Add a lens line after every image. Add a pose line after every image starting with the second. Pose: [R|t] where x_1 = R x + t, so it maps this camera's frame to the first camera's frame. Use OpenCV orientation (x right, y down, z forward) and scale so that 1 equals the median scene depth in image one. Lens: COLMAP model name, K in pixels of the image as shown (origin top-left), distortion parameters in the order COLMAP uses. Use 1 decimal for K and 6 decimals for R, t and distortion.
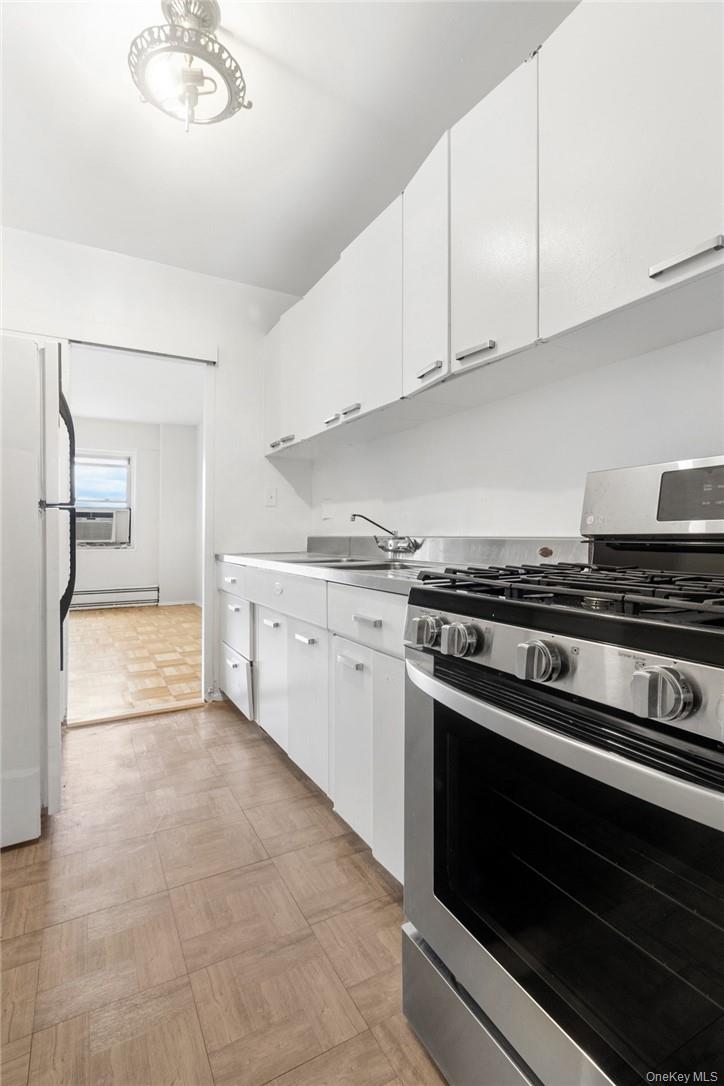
lens RADIAL K [[511.5, 0, 366.1], [0, 511.5, 538.0], [0, 0, 1]] dist [0.001163, 0.000679]
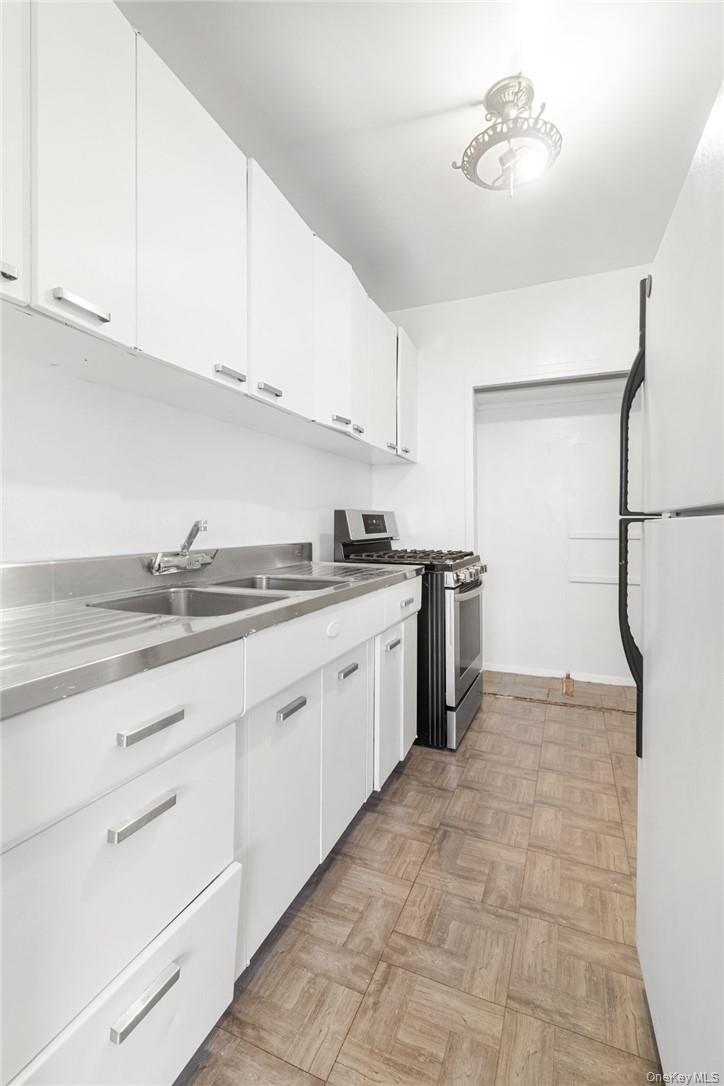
lens RADIAL K [[511.5, 0, 366.1], [0, 511.5, 538.0], [0, 0, 1]] dist [0.001163, 0.000679]
pose [[-0.625407, 0.052784, 0.778511, -0.872526], [0.086110, 0.996284, 0.001626, 0.007220], [-0.775533, 0.068055, -0.627629, 1.592426]]
